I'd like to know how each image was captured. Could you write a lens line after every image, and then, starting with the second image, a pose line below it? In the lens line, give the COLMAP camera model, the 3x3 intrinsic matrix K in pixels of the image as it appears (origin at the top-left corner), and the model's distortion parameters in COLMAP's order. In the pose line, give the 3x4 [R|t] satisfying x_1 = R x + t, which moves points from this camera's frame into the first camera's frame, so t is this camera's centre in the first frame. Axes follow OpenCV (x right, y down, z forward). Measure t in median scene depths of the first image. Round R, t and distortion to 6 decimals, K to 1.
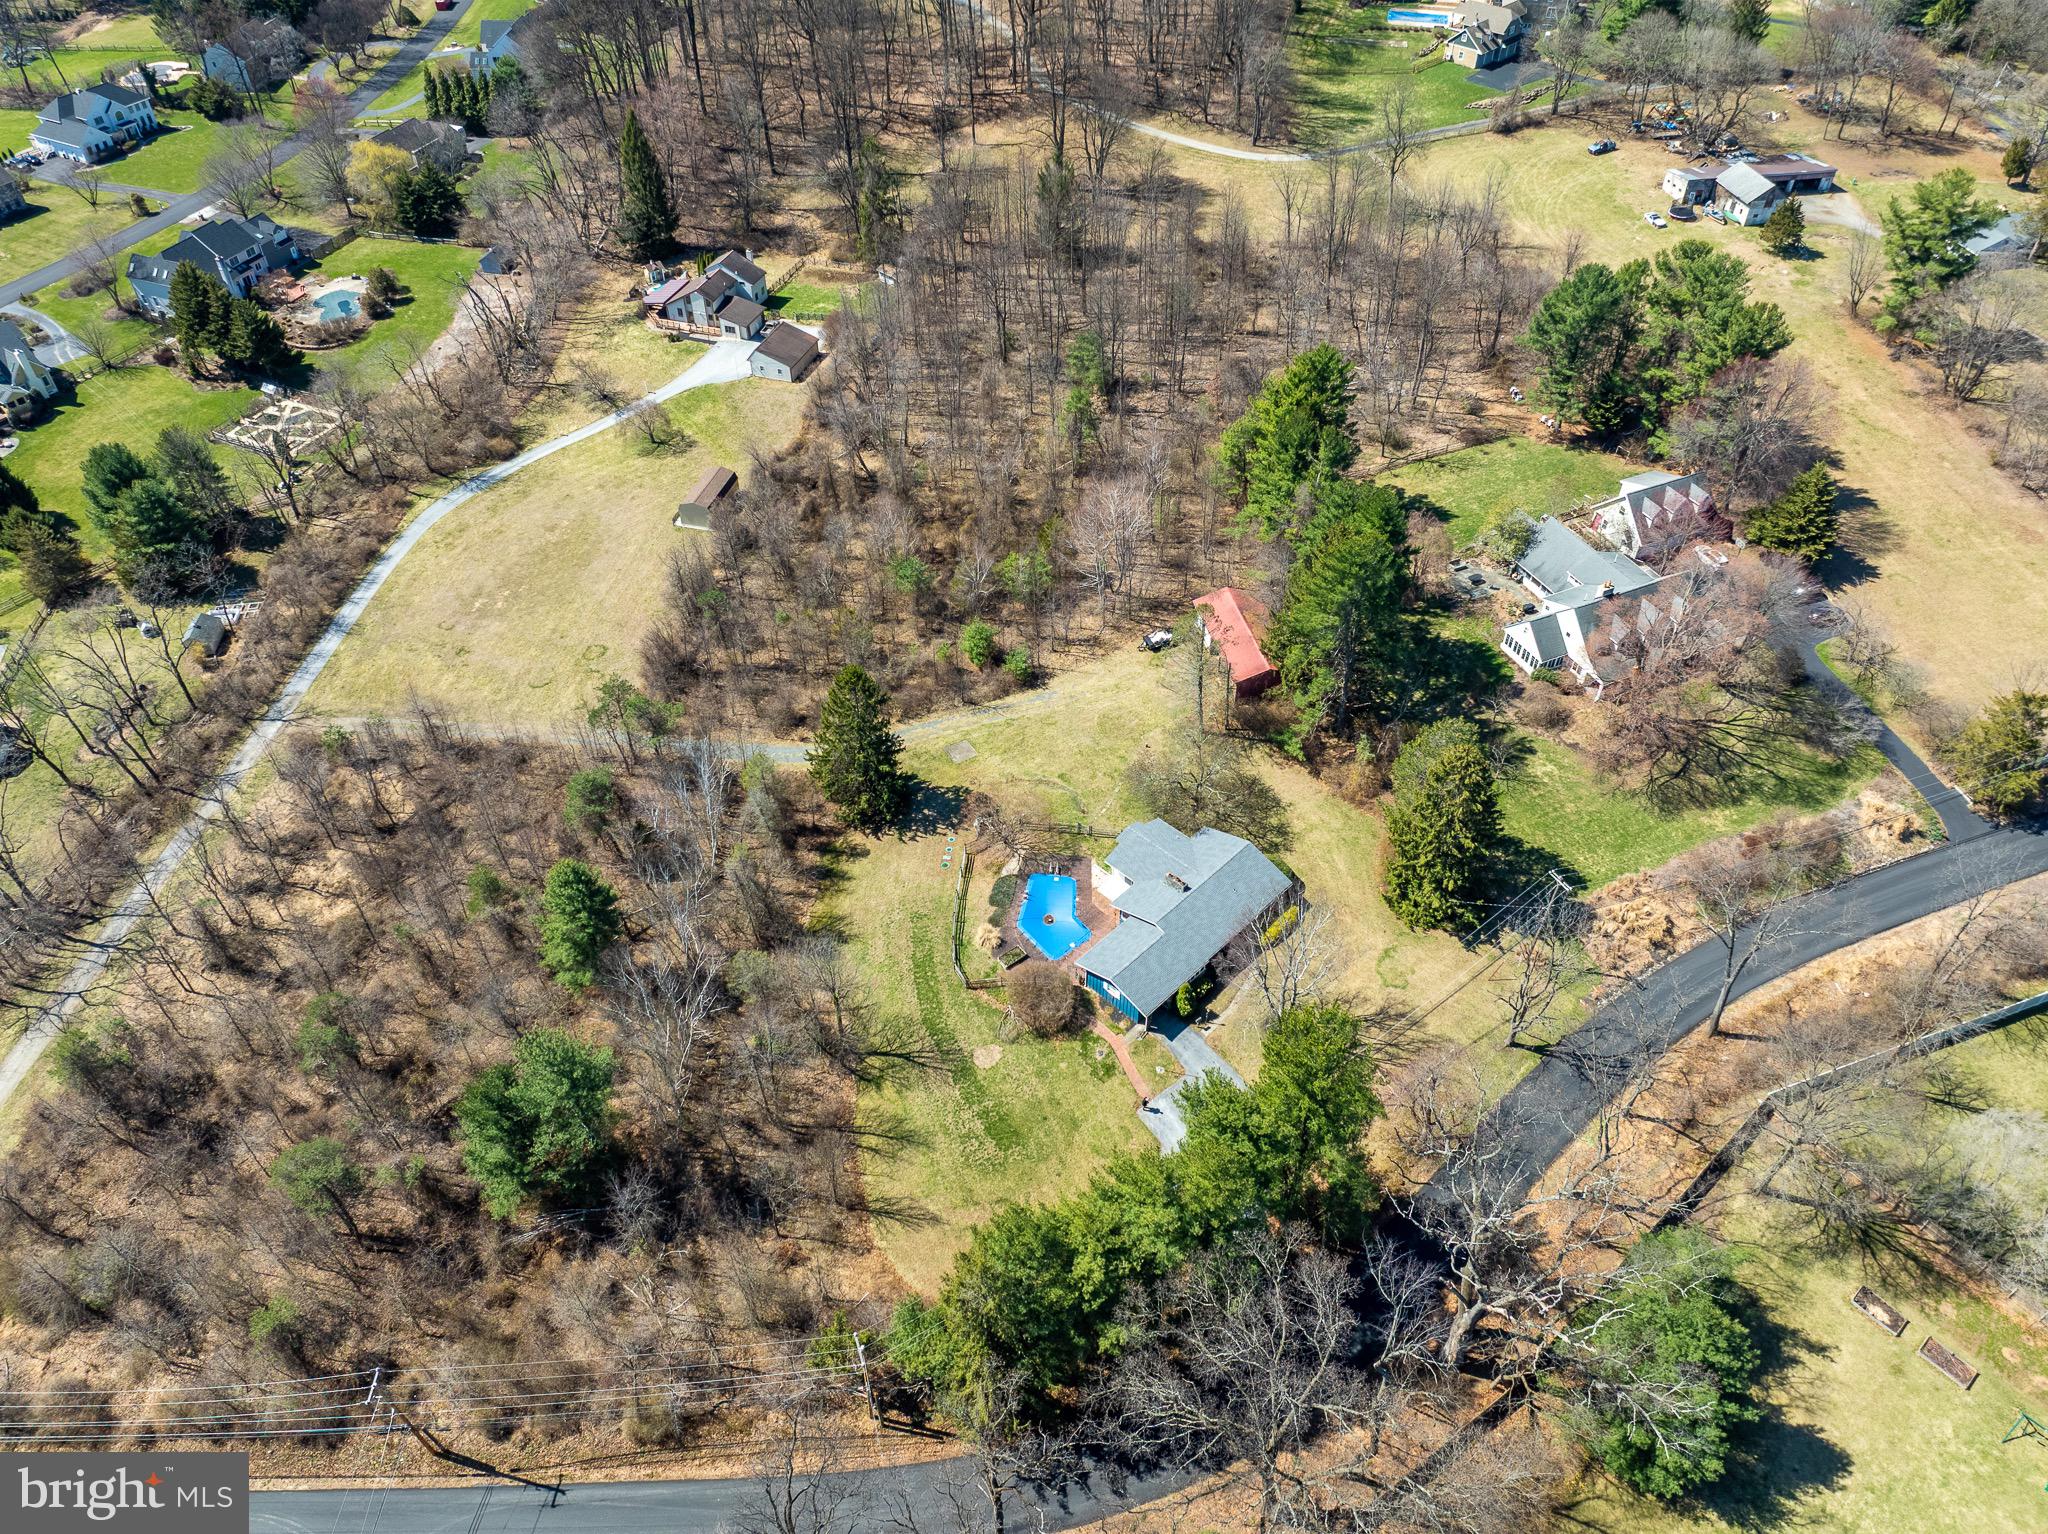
lens RADIAL K [[1449.5, 0, 1026.8], [0, 1449.5, 766.6], [0, 0, 1]] dist [-0.053968, 0.025632]
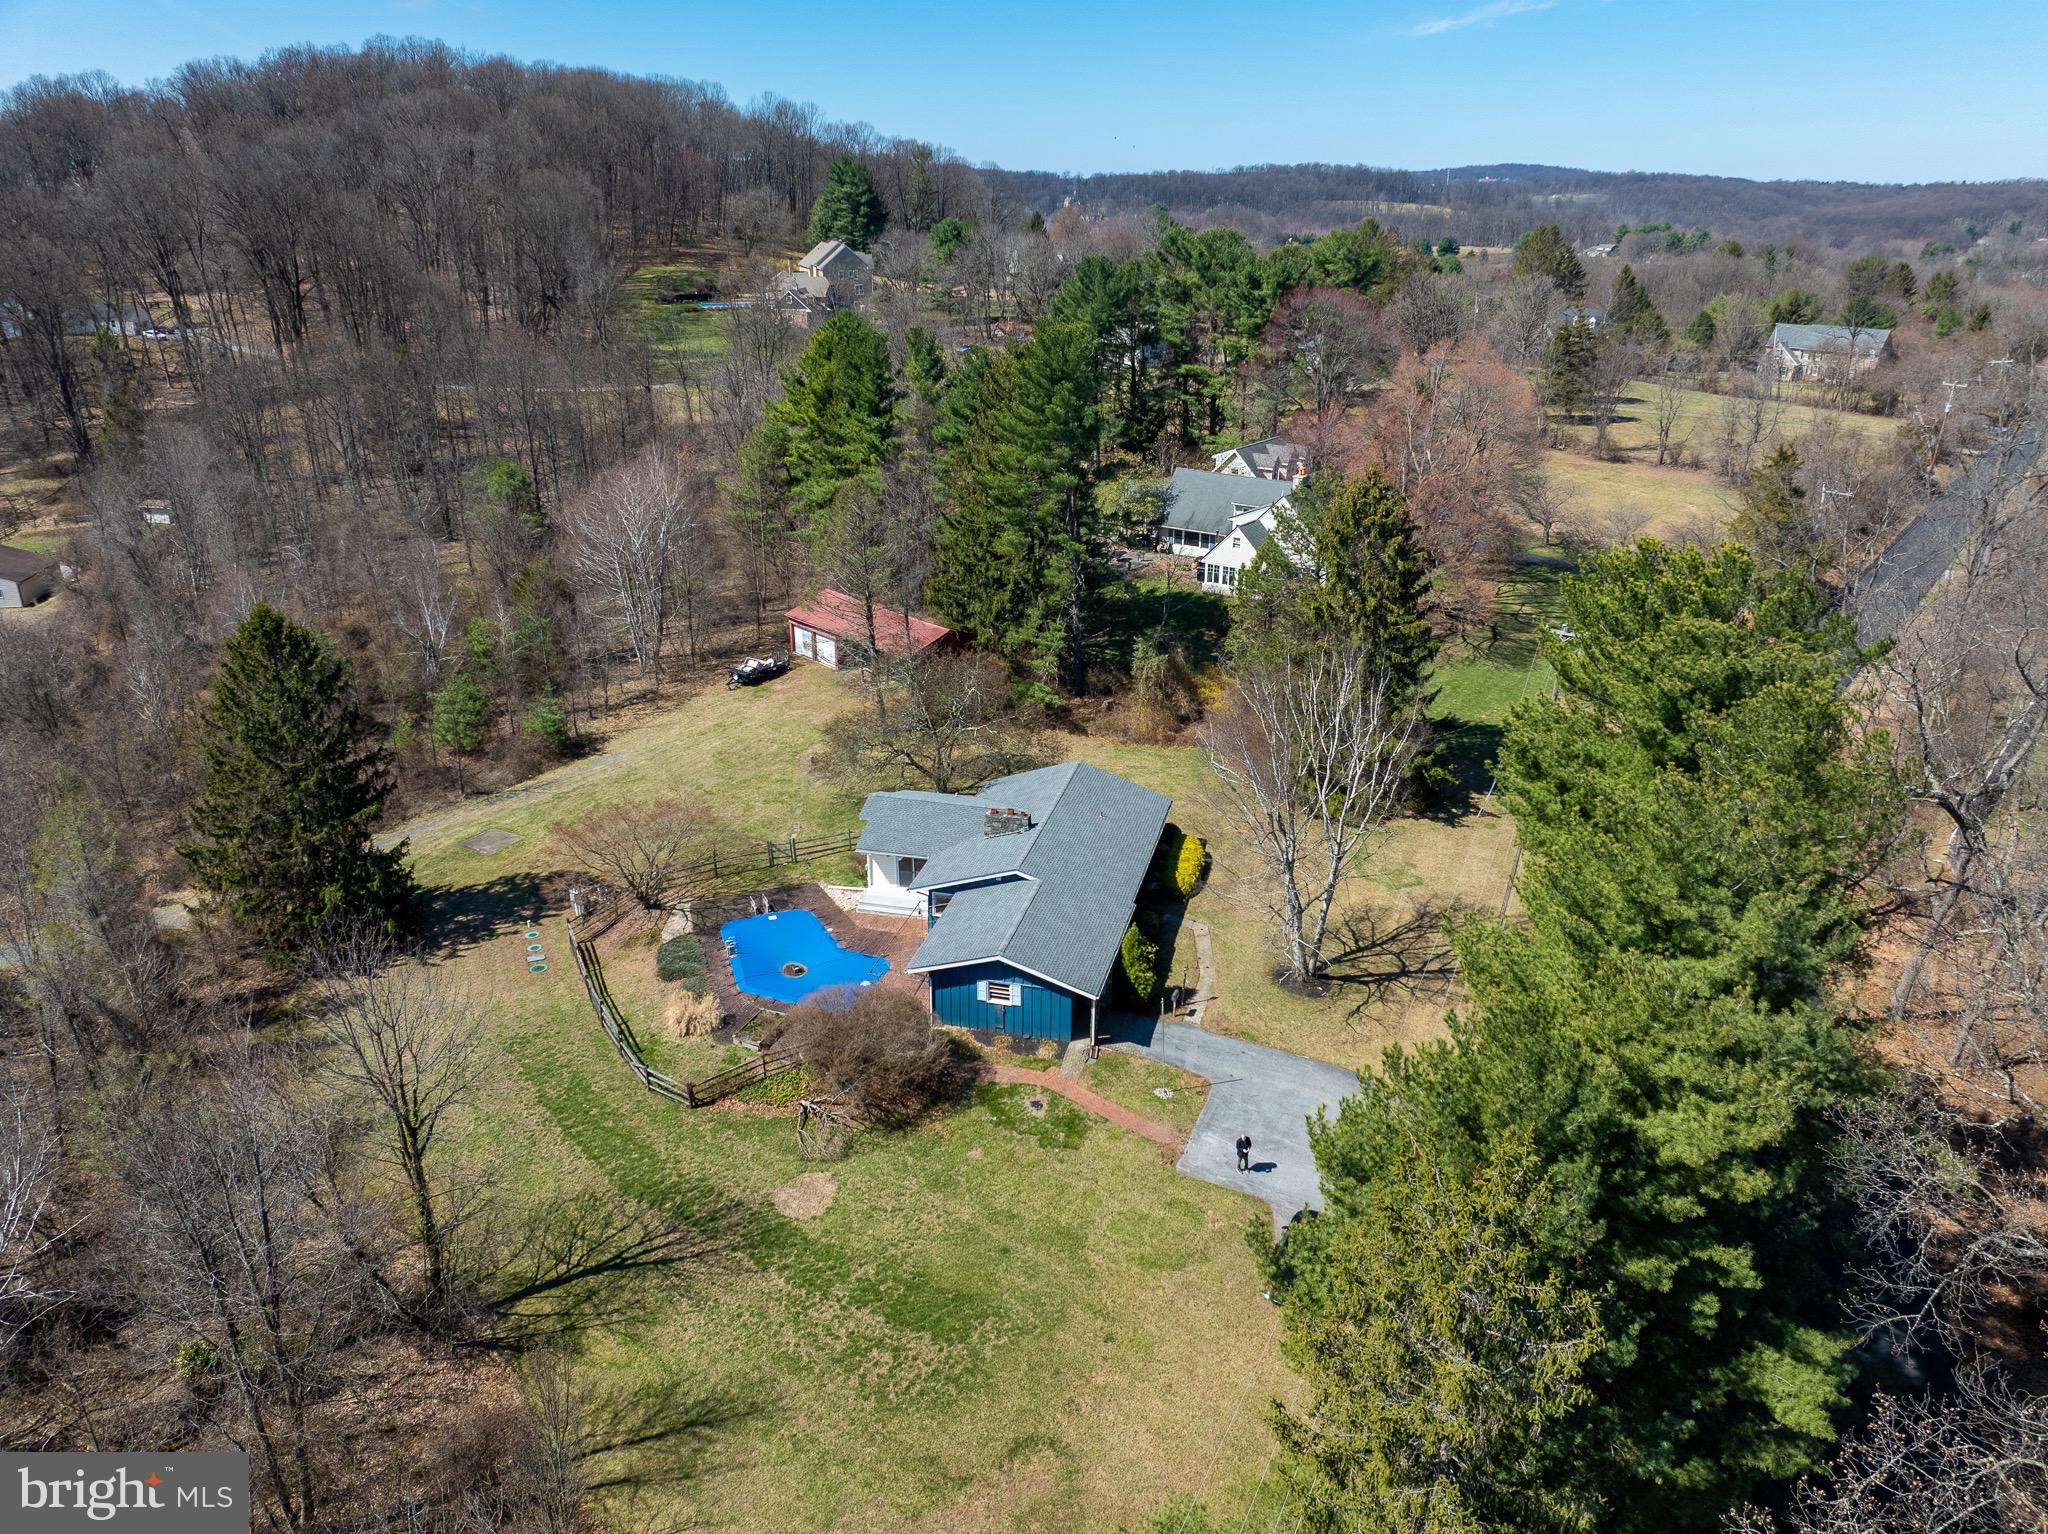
lens RADIAL K [[1449.5, 0, 1033.0], [0, 1449.5, 770.6], [0, 0, 1]] dist [-0.053968, 0.025632]
pose [[0.862788, -0.187766, 0.469404, -0.084546], [0.350086, 0.891742, -0.286770, 0.136599], [-0.364742, 0.411753, 0.835119, 0.334297]]
